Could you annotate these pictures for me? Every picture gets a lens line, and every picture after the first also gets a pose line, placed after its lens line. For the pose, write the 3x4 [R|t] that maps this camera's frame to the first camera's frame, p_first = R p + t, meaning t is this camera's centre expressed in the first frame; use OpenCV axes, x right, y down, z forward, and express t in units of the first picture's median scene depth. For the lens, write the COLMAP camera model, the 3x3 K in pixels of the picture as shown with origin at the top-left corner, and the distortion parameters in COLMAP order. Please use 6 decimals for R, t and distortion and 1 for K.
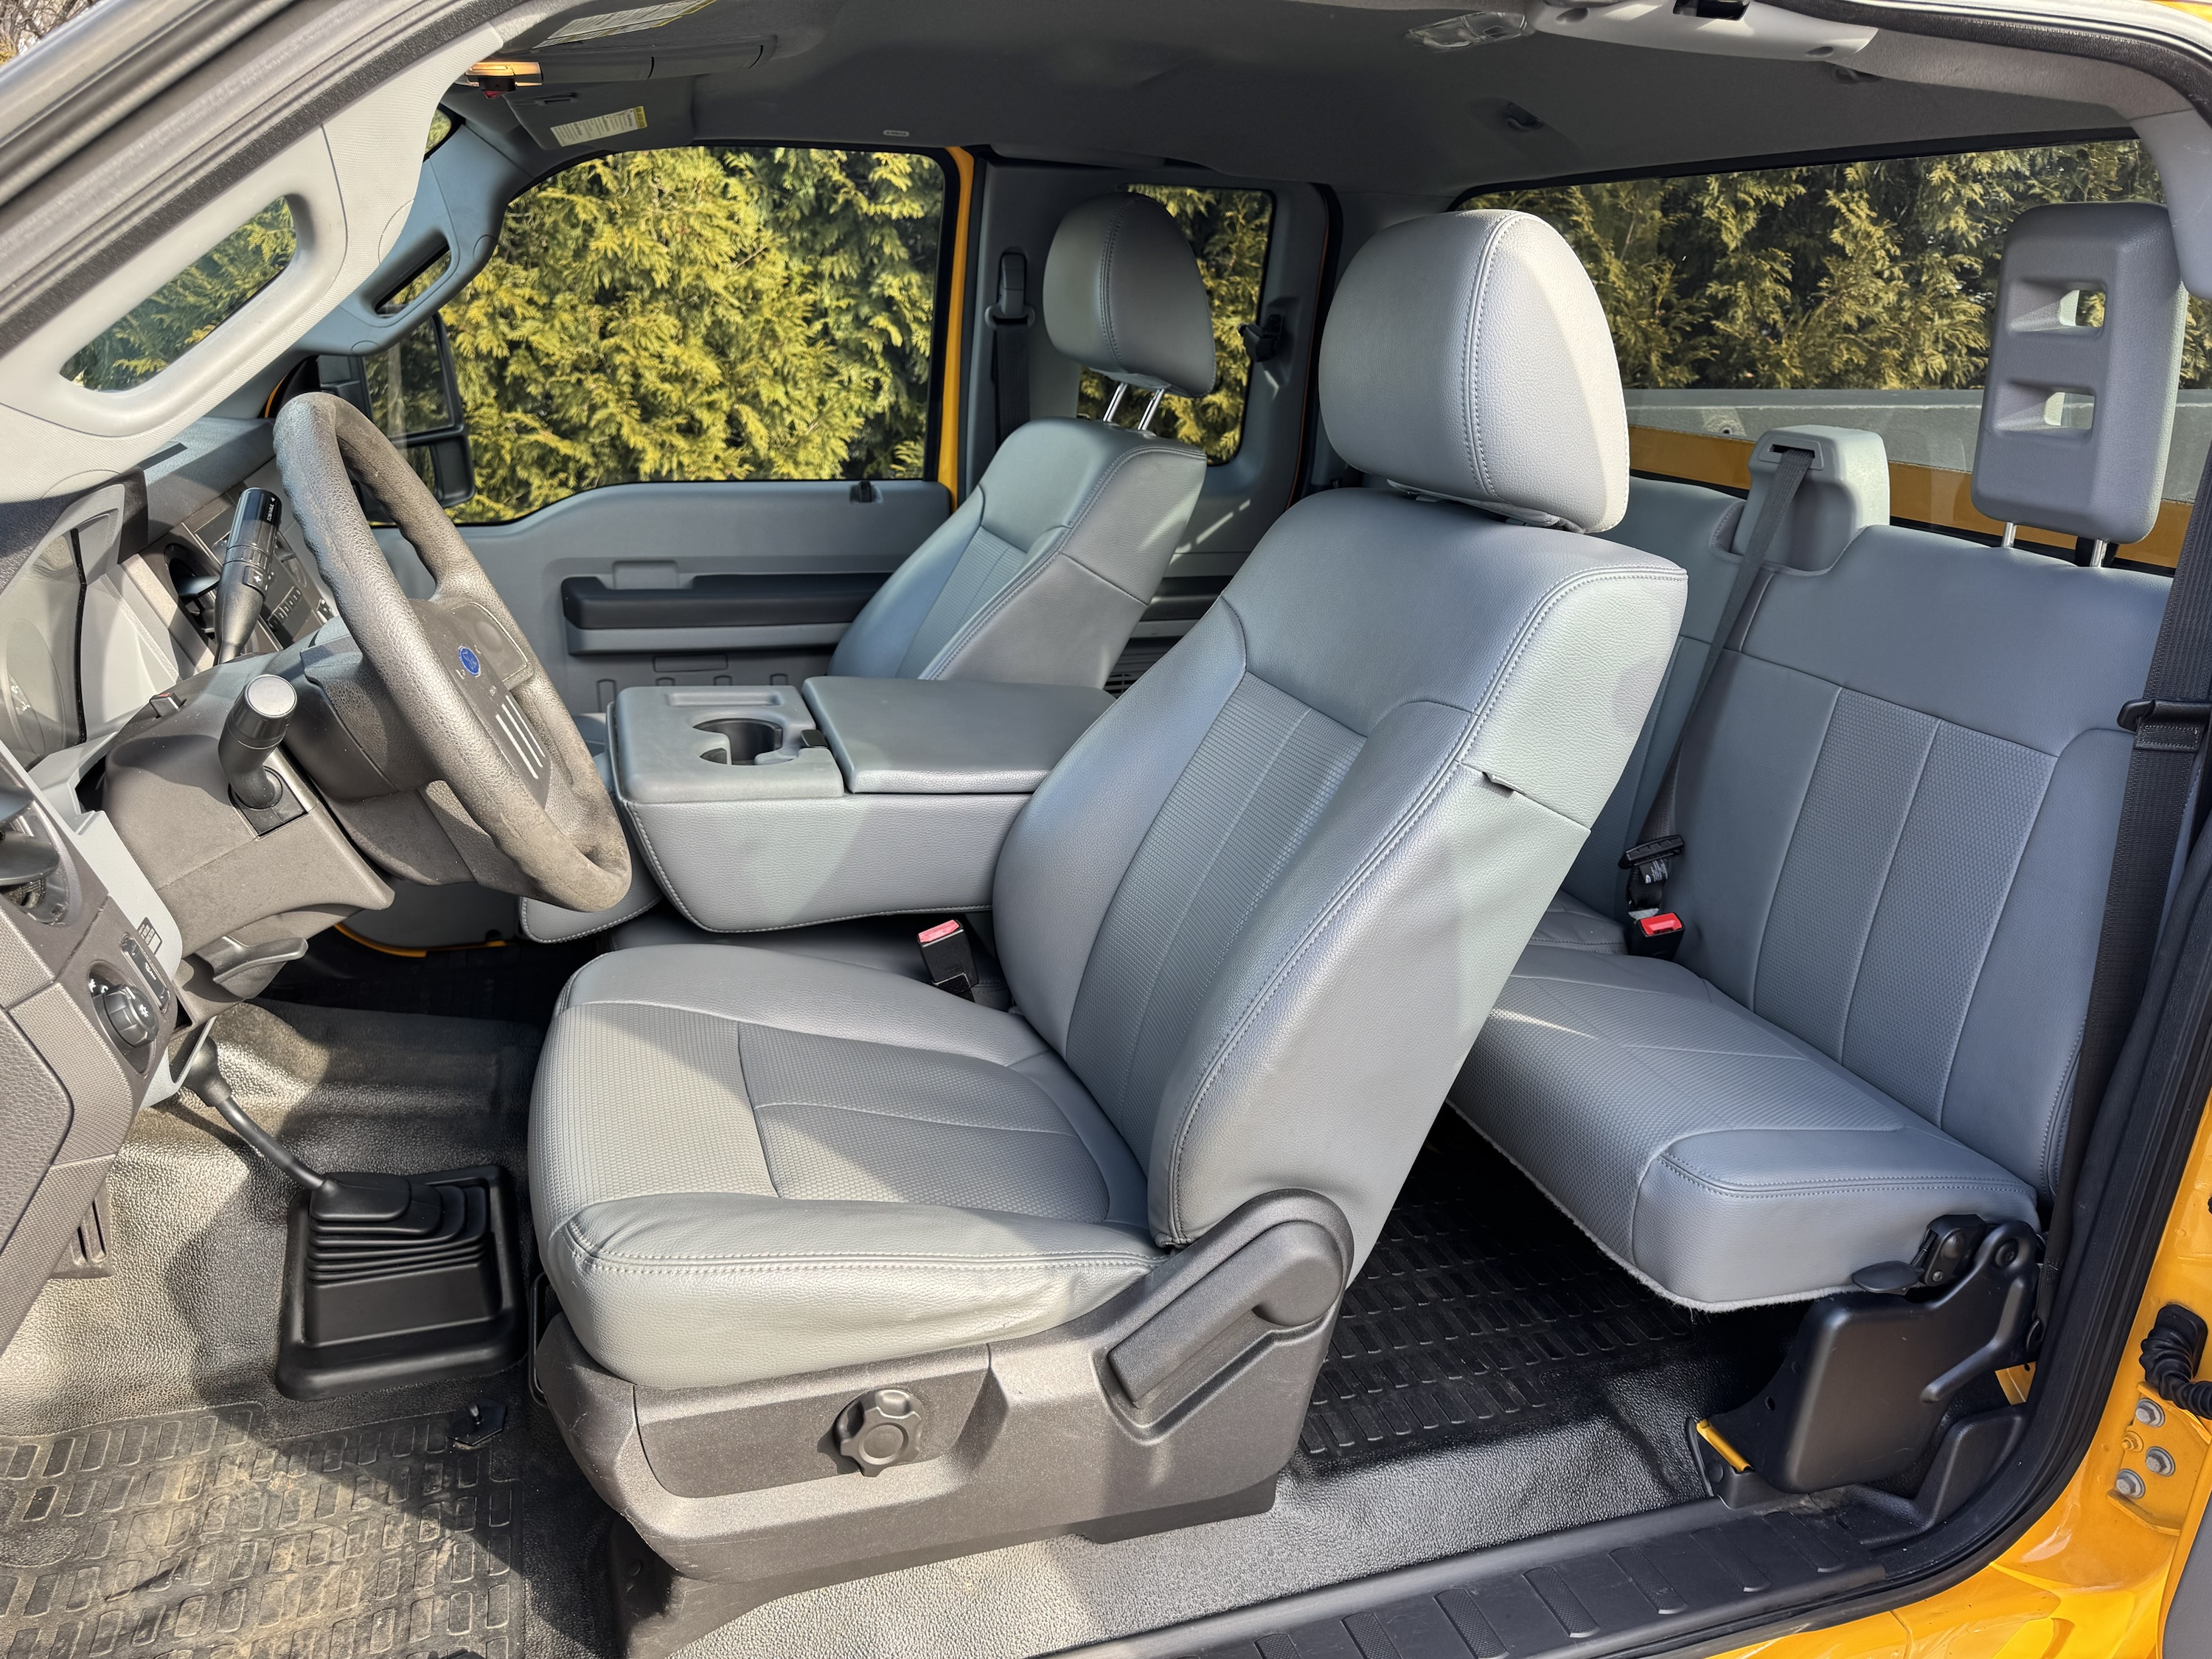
lens RADIAL K [[1548.7, 0, 1106.0], [0, 1548.7, 829.5], [0, 0, 1]] dist [0.032435, -0.041755]
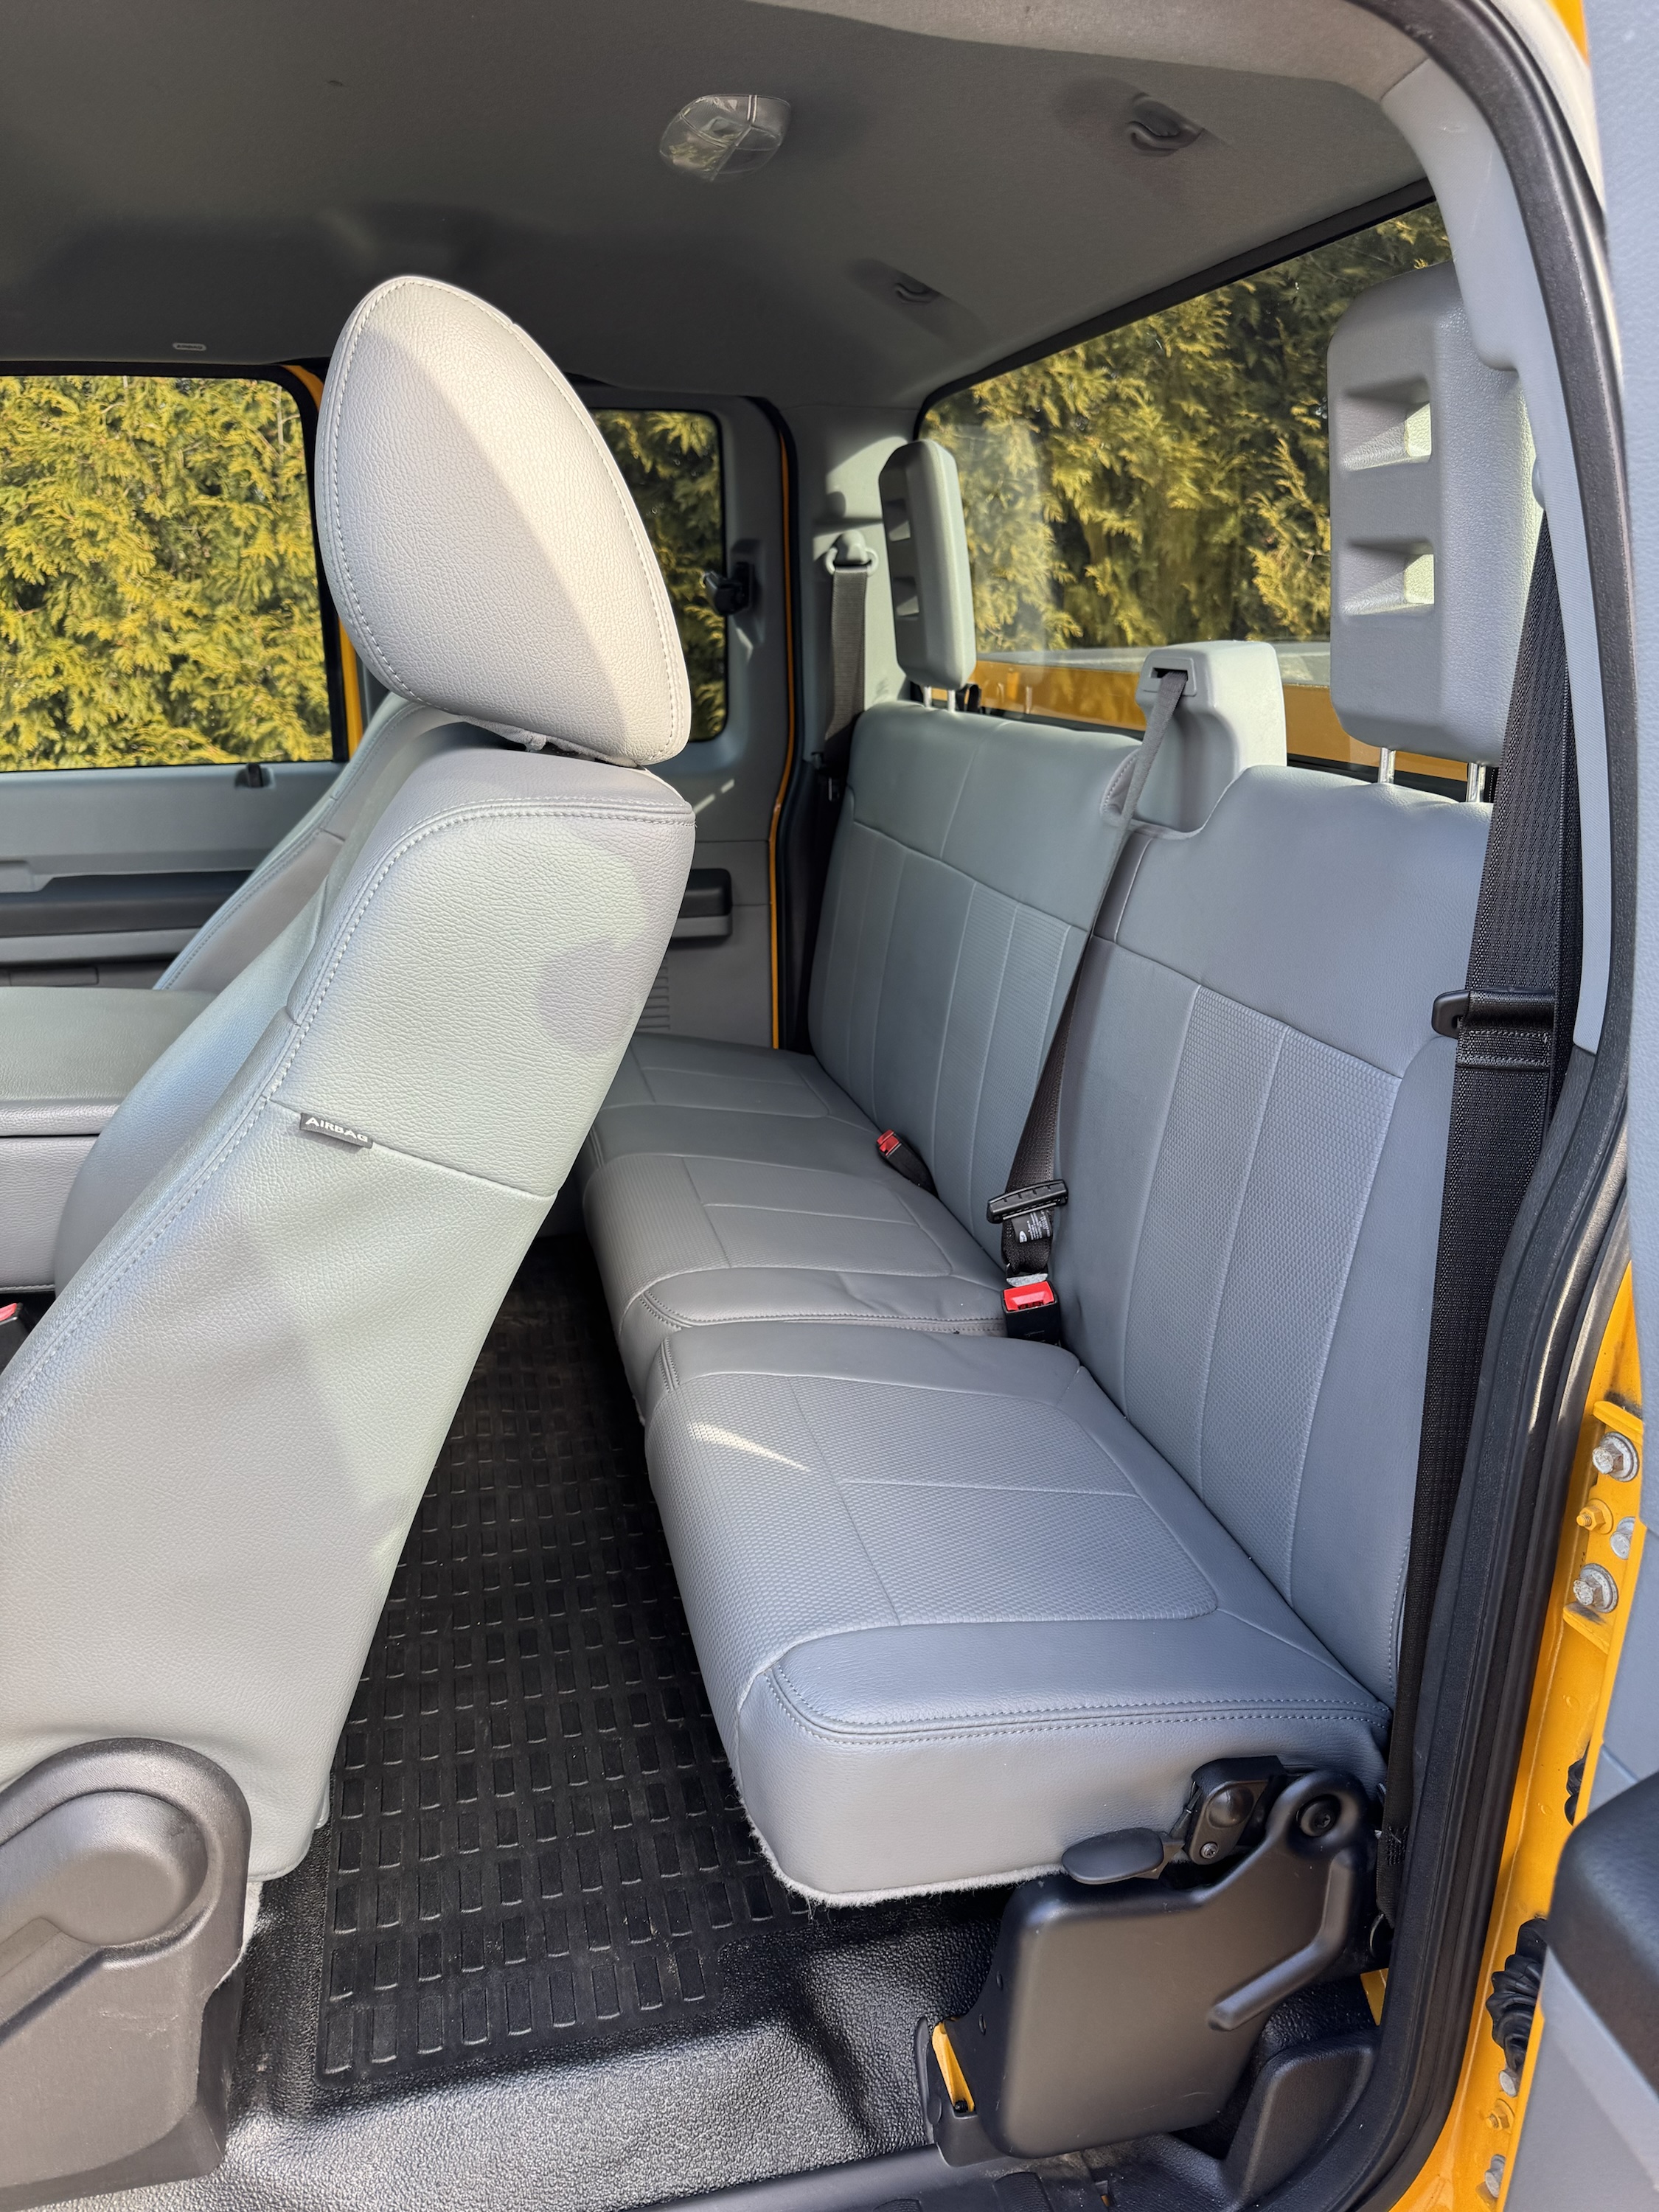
lens RADIAL K [[1548.7, 0, 829.5], [0, 1548.7, 1106.0], [0, 0, 1]] dist [0.032435, -0.041755]
pose [[0.996734, -0.008979, -0.080252, 0.372040], [0.006890, 0.999631, -0.026271, -0.015933], [0.080458, 0.025632, 0.996428, 0.267547]]
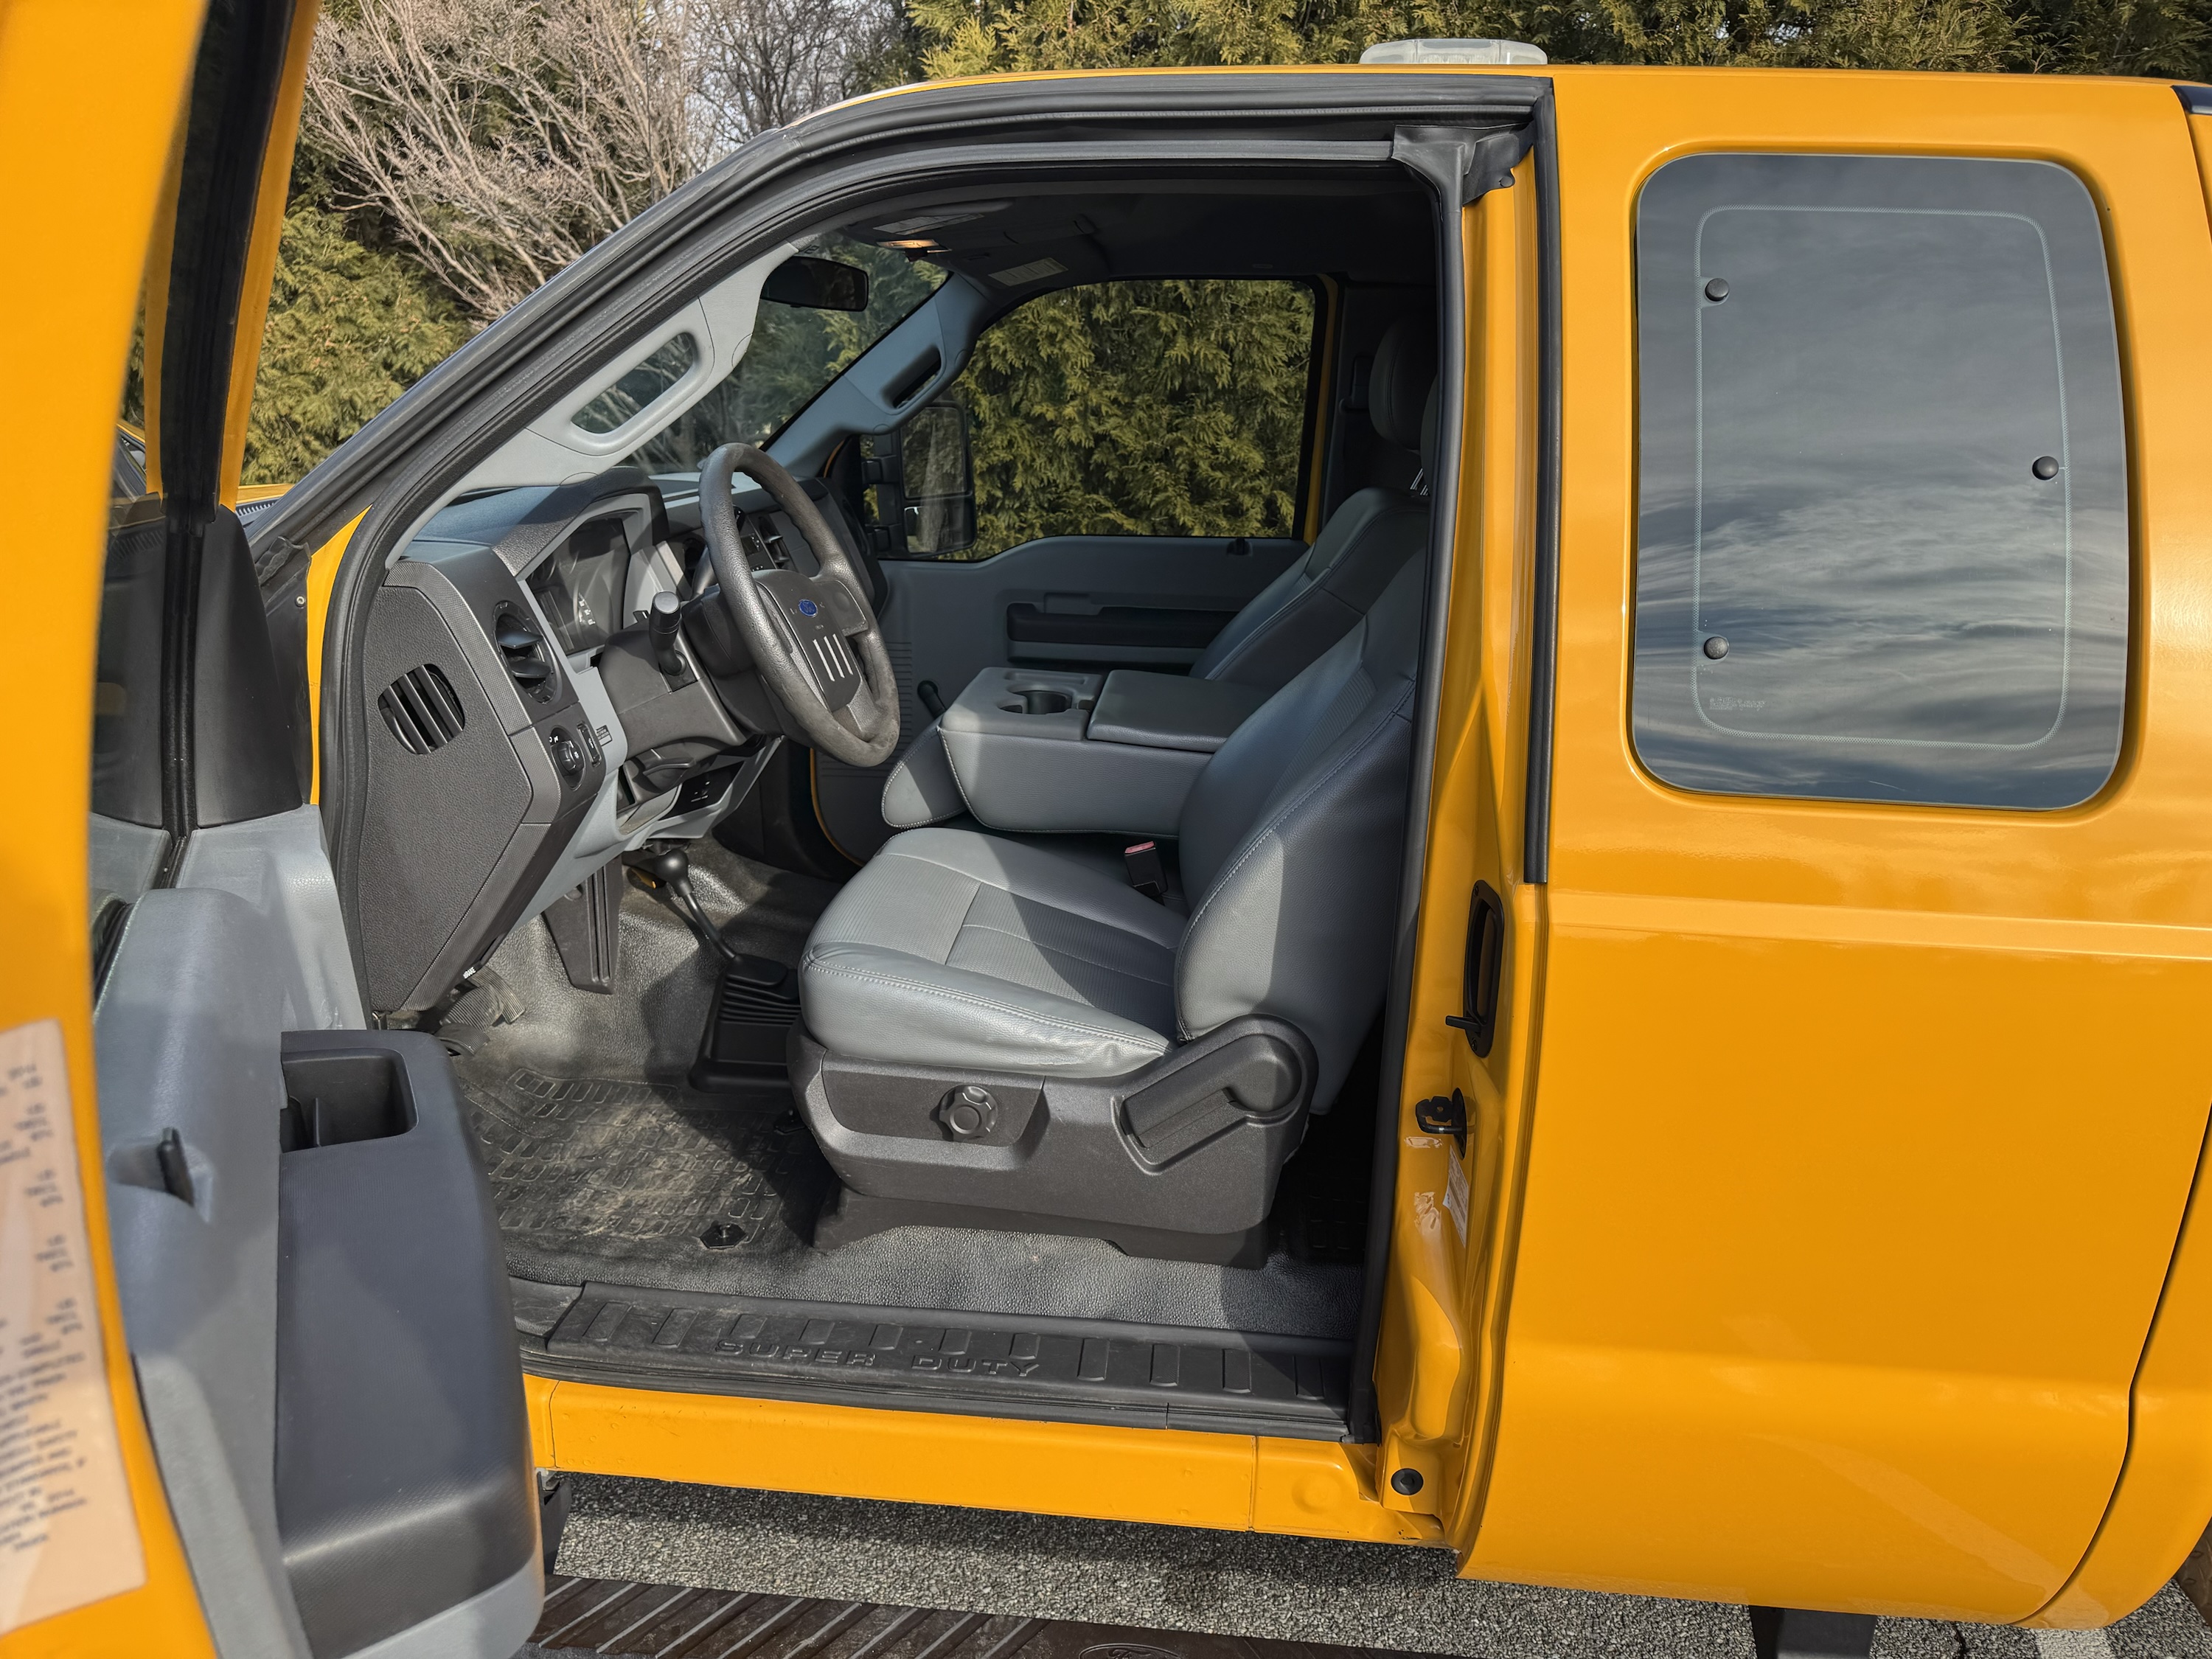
lens RADIAL K [[1529.8, 0, 1106.0], [0, 1529.8, 829.5], [0, 0, 1]] dist [0.139575, -0.148566]
pose [[0.920970, 0.103997, -0.375498, 0.377002], [-0.125746, 0.991486, -0.033813, 0.101497], [0.368785, 0.078358, 0.926206, -0.276515]]
